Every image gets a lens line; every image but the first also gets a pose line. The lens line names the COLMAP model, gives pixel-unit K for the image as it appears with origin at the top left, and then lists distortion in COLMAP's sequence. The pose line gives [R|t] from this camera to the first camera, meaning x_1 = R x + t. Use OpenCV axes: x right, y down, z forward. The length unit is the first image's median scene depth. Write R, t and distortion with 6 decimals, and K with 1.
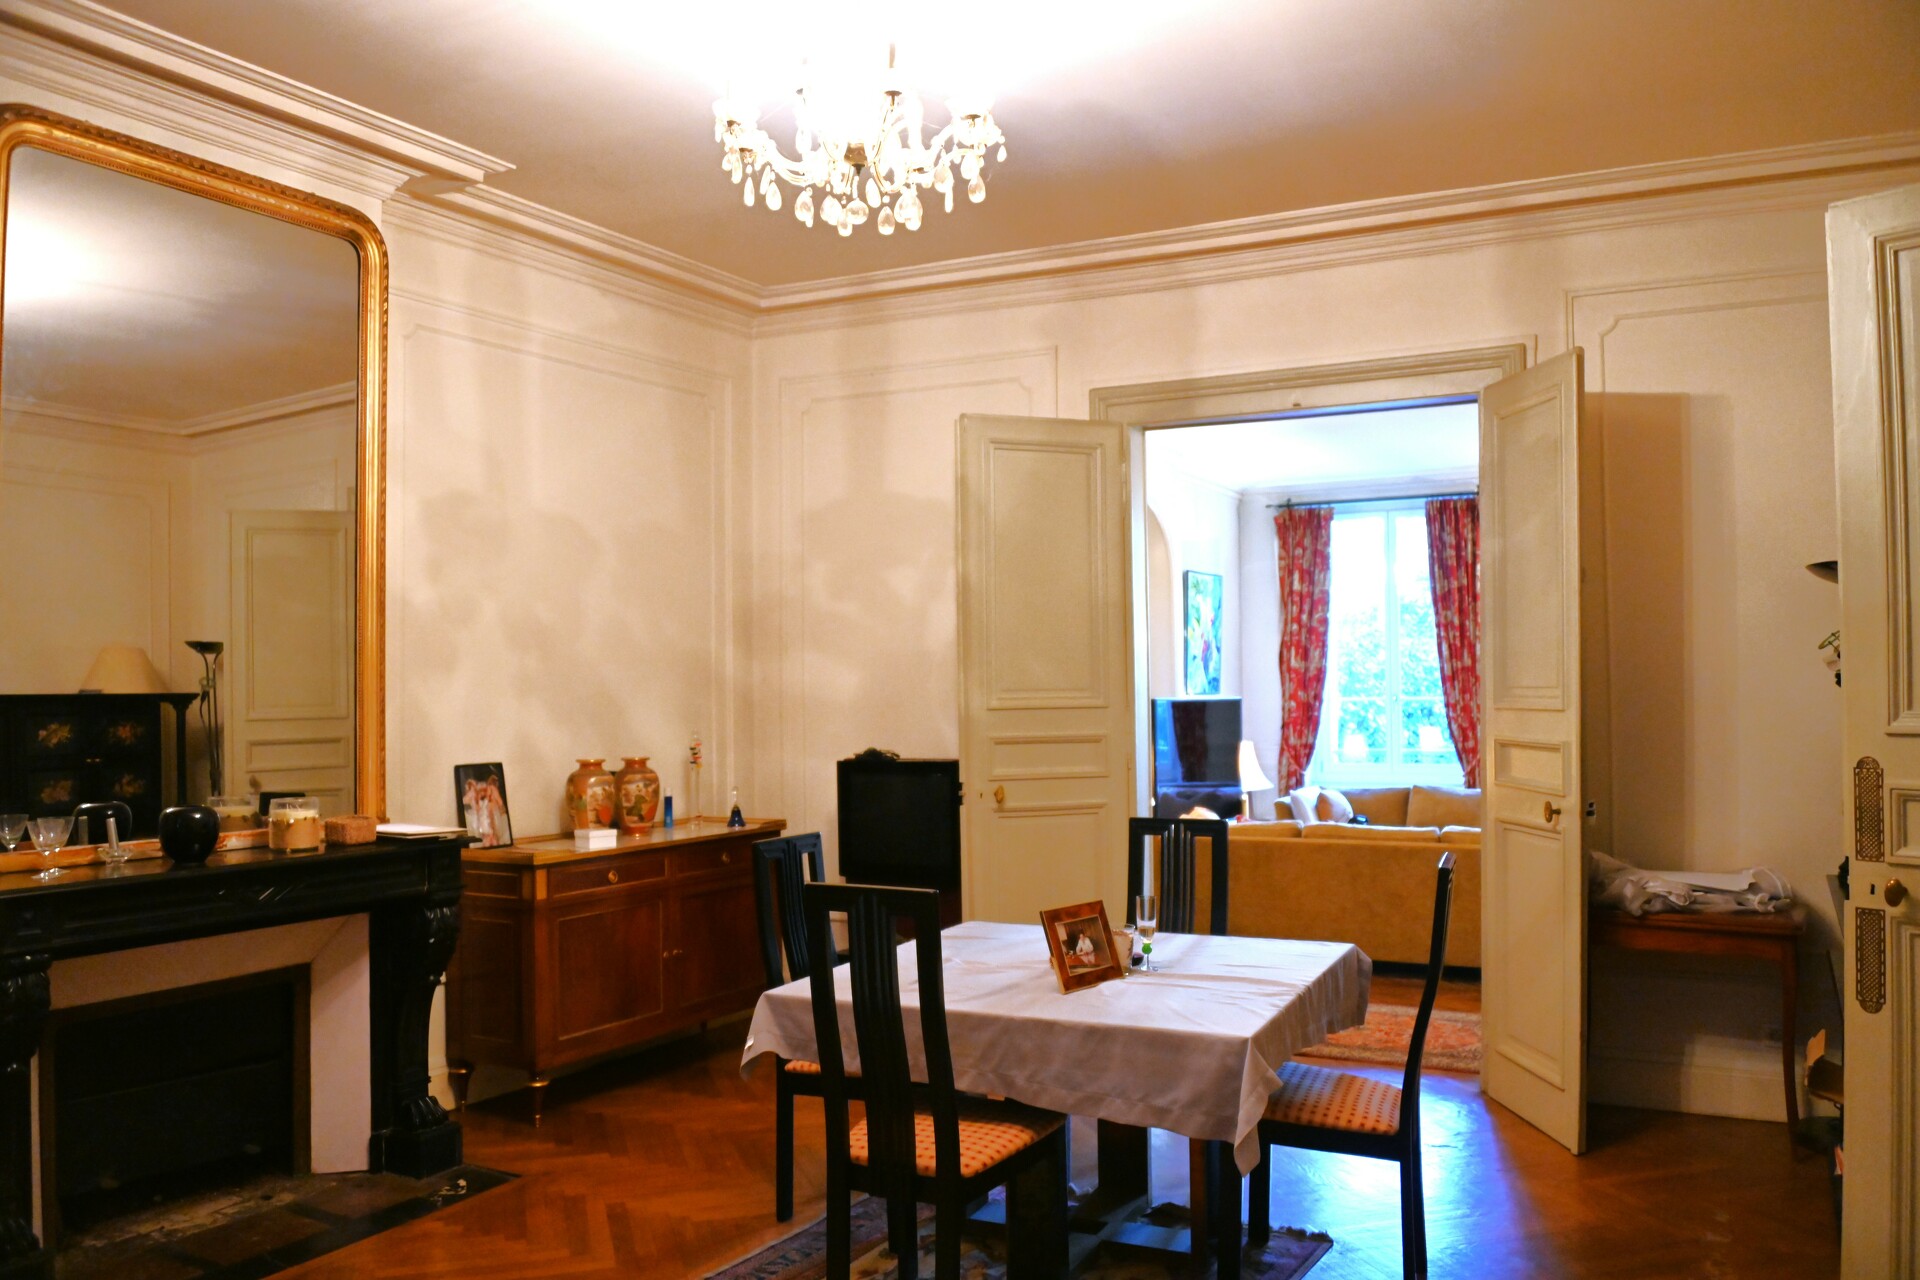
lens RADIAL K [[1509.0, 0, 961.2], [0, 1509.0, 643.7], [0, 0, 1]] dist [-0.063026, -0.009000]
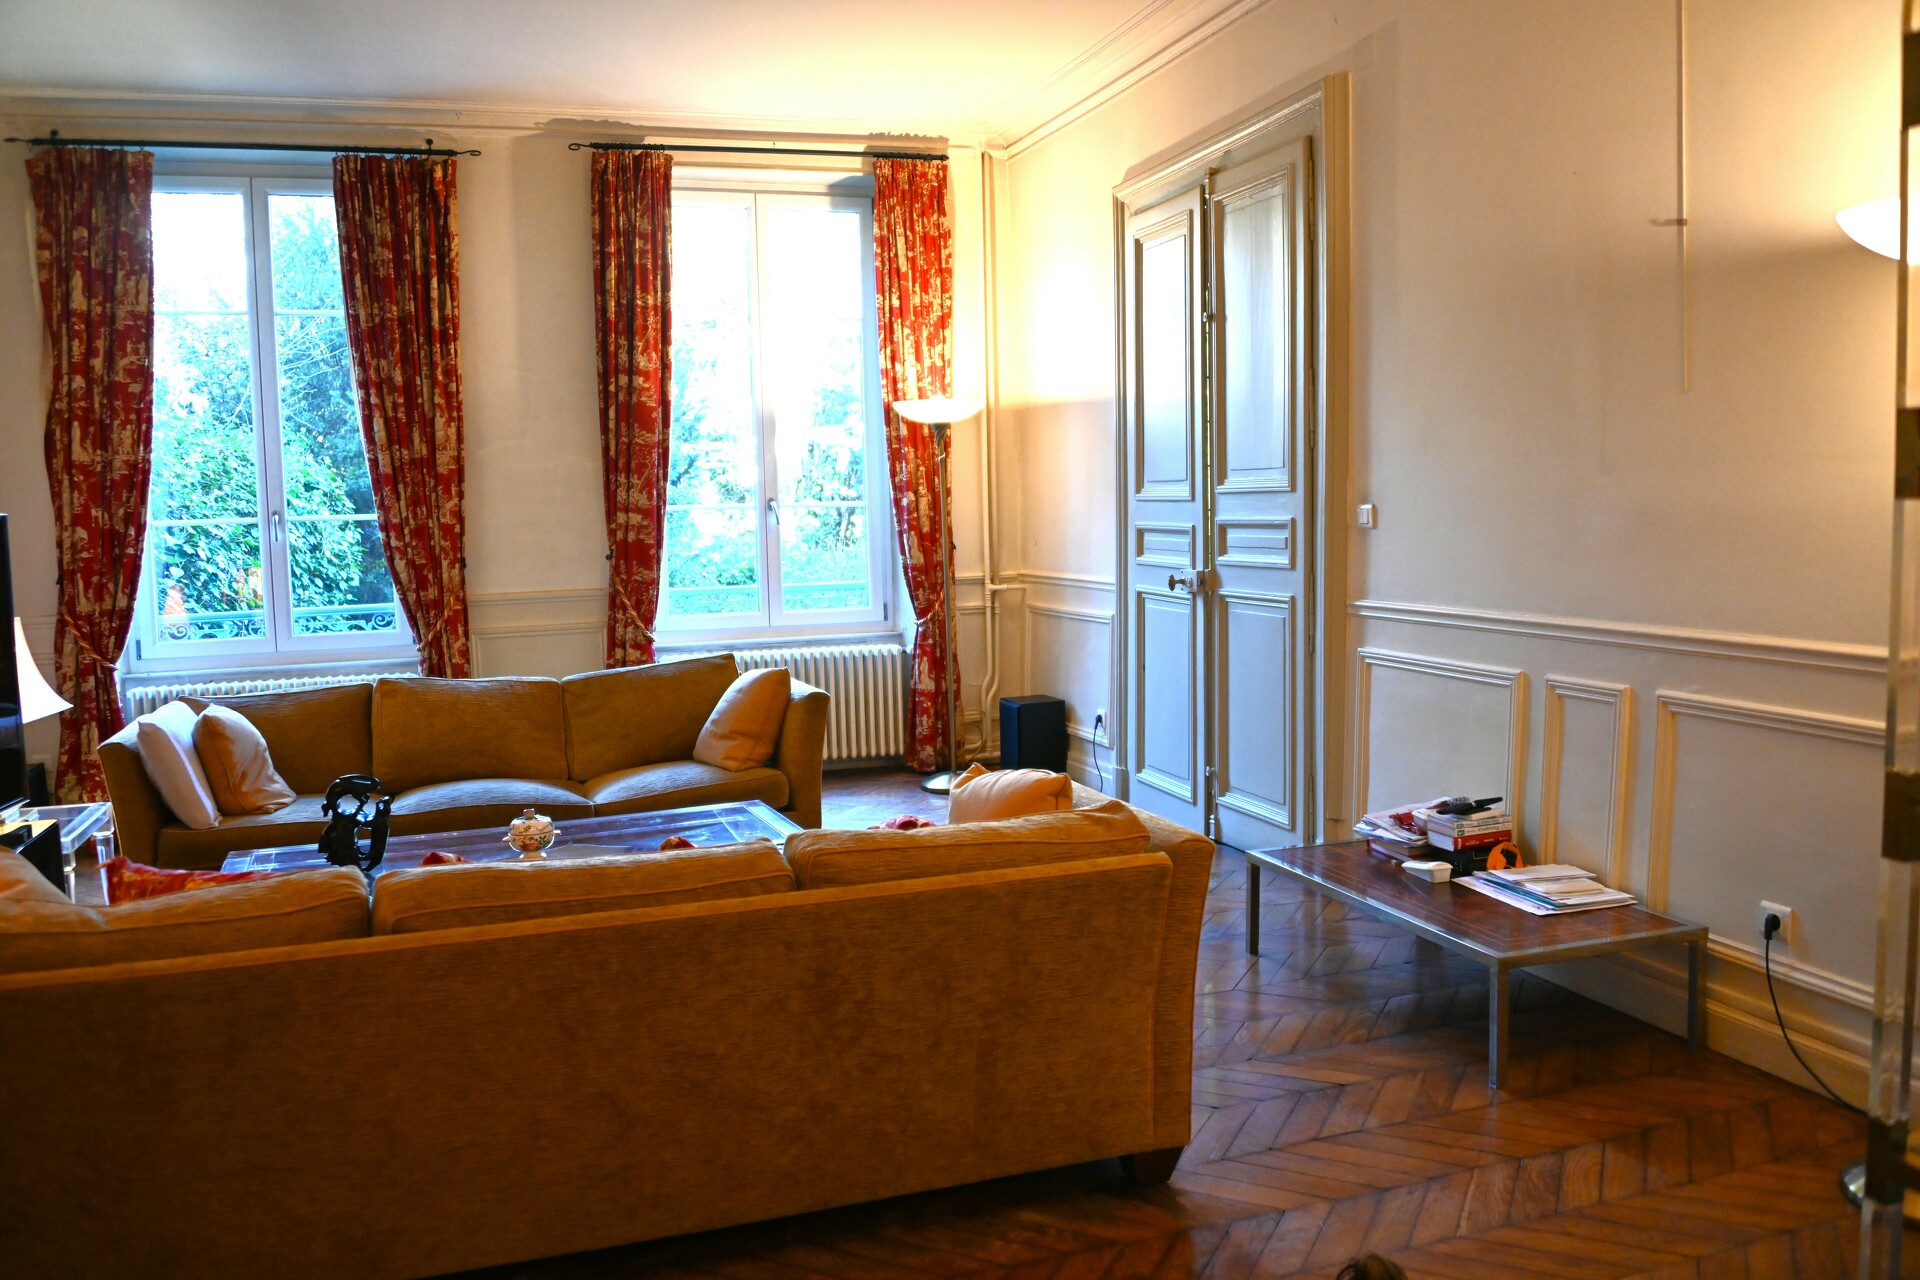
lens RADIAL K [[1509.0, 0, 963.9], [0, 1509.0, 634.7], [0, 0, 1]] dist [-0.063026, -0.009000]
pose [[0.674635, -0.074751, 0.734357, 0.052750], [-0.002199, 0.994651, 0.103266, 0.021778], [-0.738148, -0.071282, 0.670862, 0.440805]]
